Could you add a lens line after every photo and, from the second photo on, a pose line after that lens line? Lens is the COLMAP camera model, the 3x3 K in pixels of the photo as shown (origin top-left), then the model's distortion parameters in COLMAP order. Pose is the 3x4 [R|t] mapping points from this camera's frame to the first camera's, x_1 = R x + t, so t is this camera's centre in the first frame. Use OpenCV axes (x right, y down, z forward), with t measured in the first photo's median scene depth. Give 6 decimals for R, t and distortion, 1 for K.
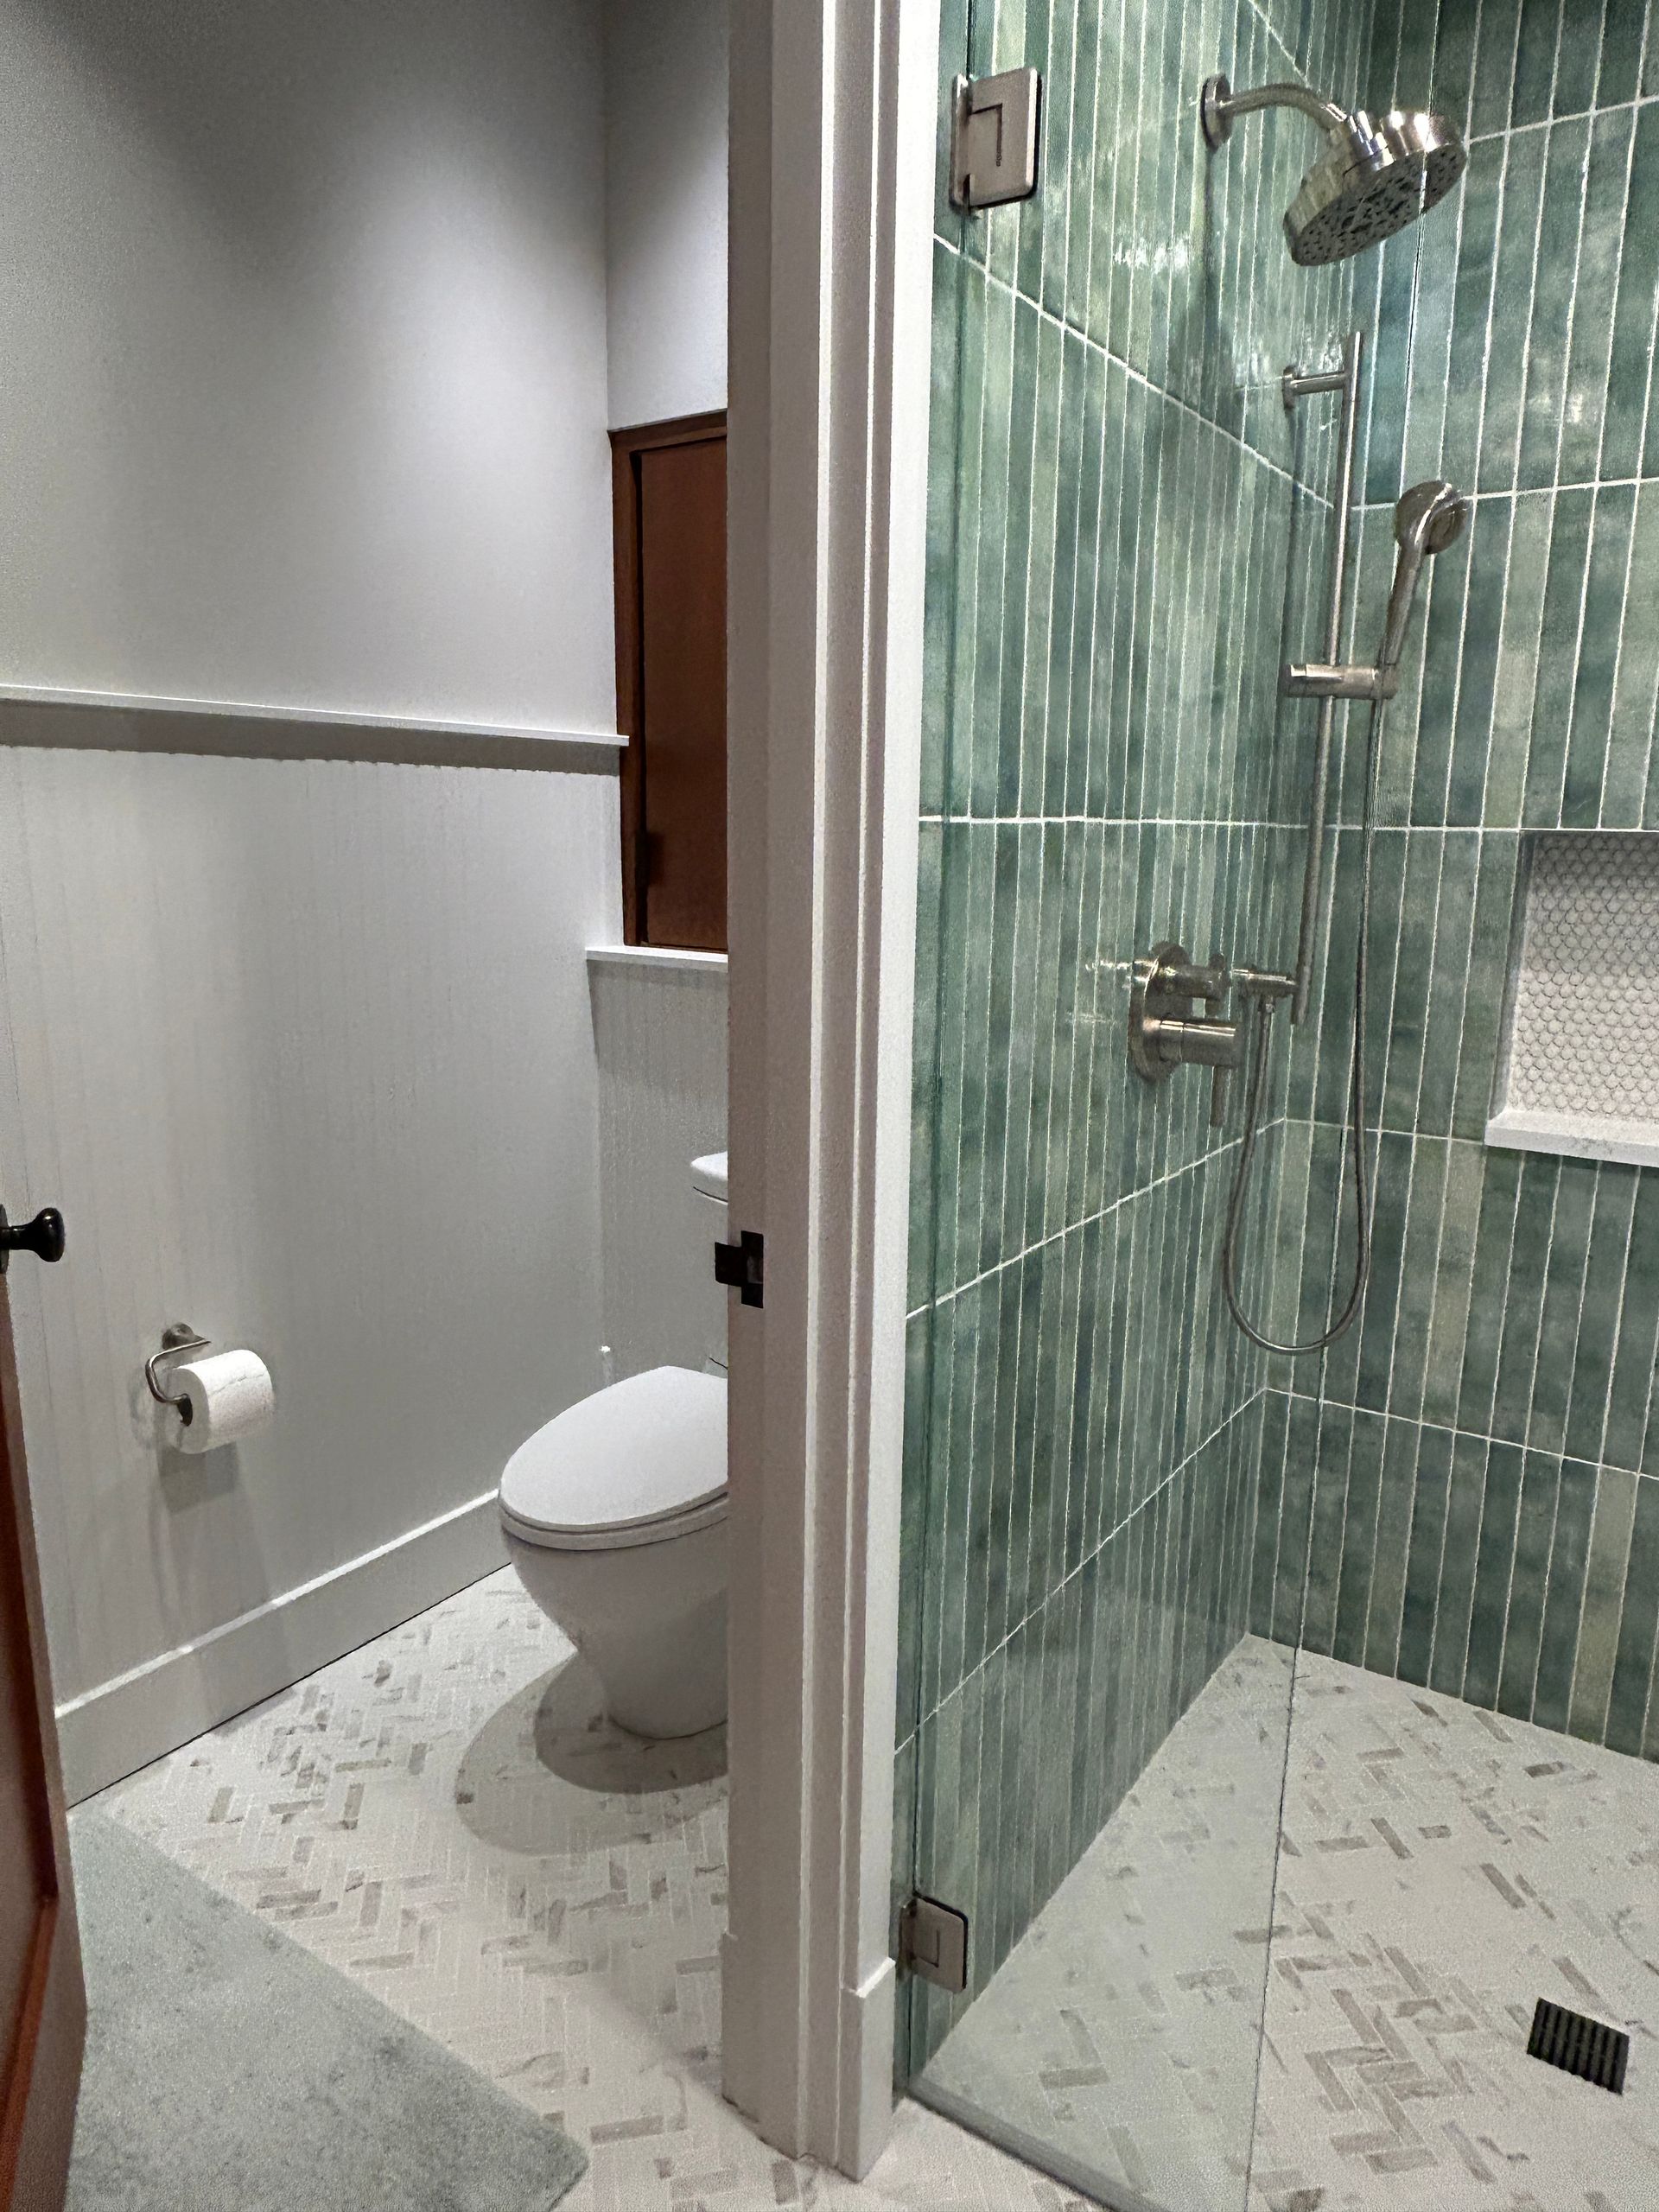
lens RADIAL K [[1439.9, 0, 822.2], [0, 1439.9, 1108.9], [0, 0, 1]] dist [-0.008459, 0.006211]
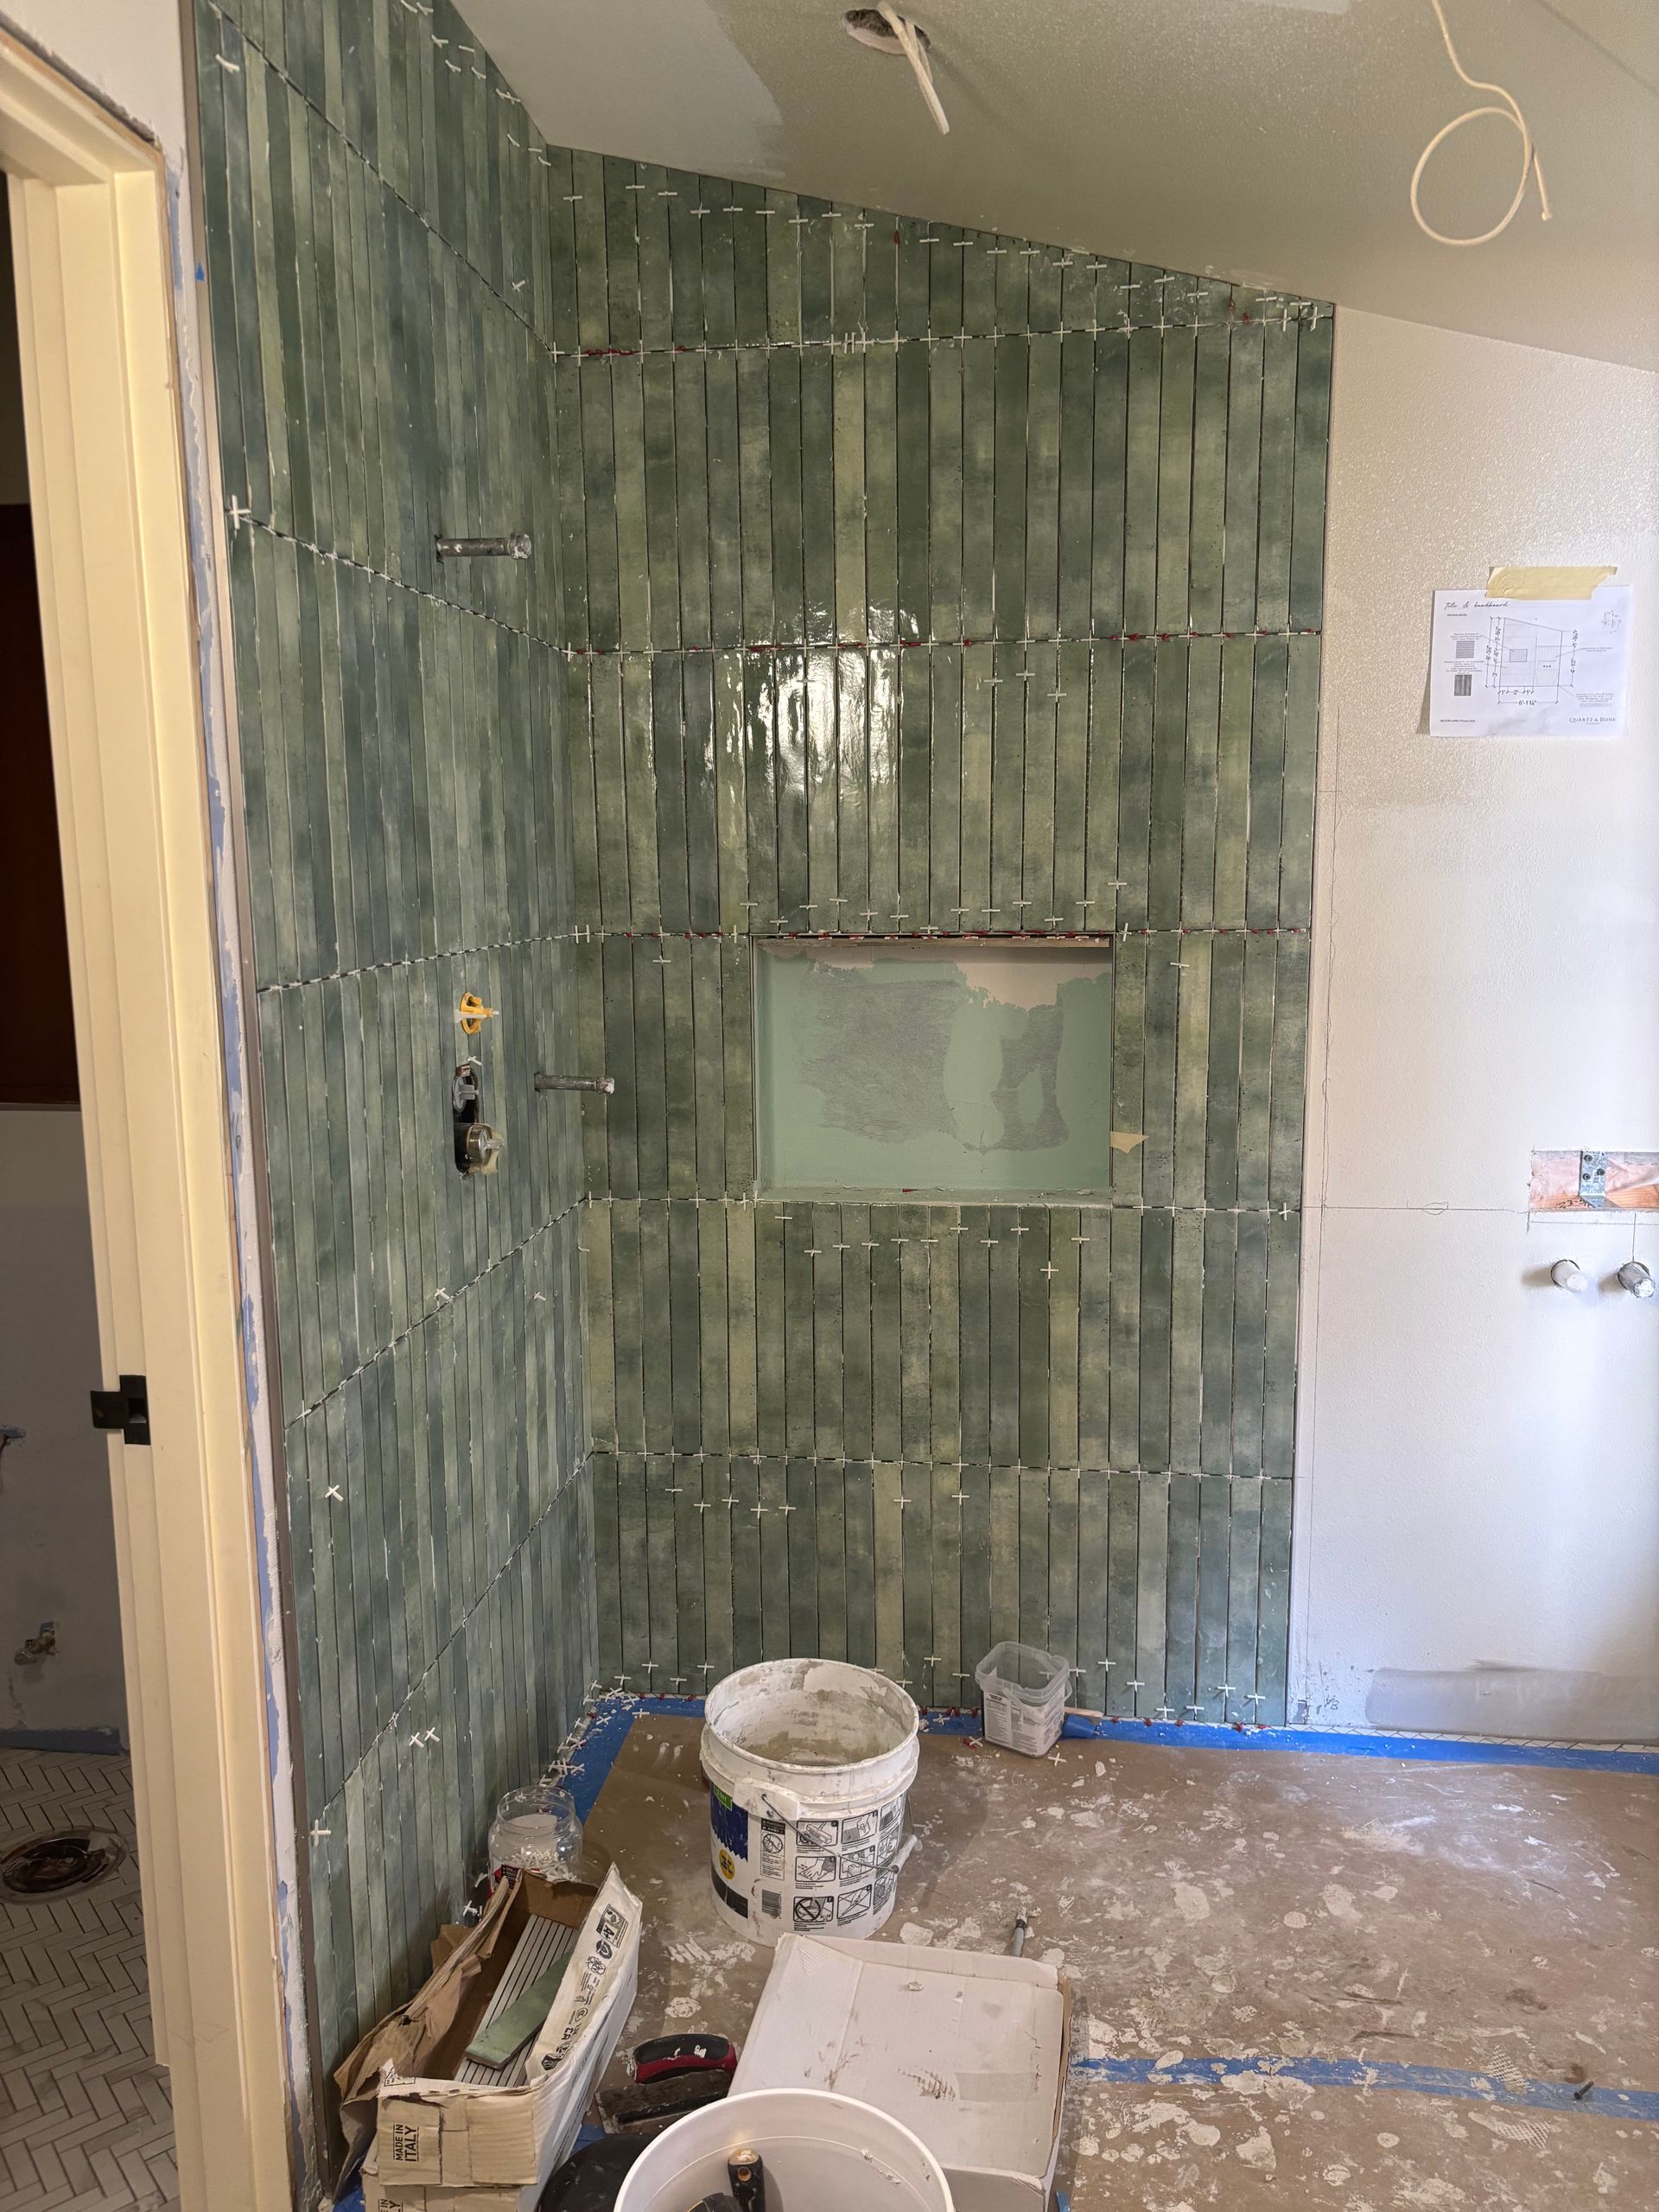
lens RADIAL K [[1680.8, 0, 808.1], [0, 1680.8, 1108.1], [0, 0, 1]] dist [0.065575, -0.060292]
pose [[0.894416, -0.093173, 0.437423, -0.106293], [0.112042, 0.993550, -0.017466, -0.027659], [-0.432974, 0.064631, 0.899086, -0.300428]]
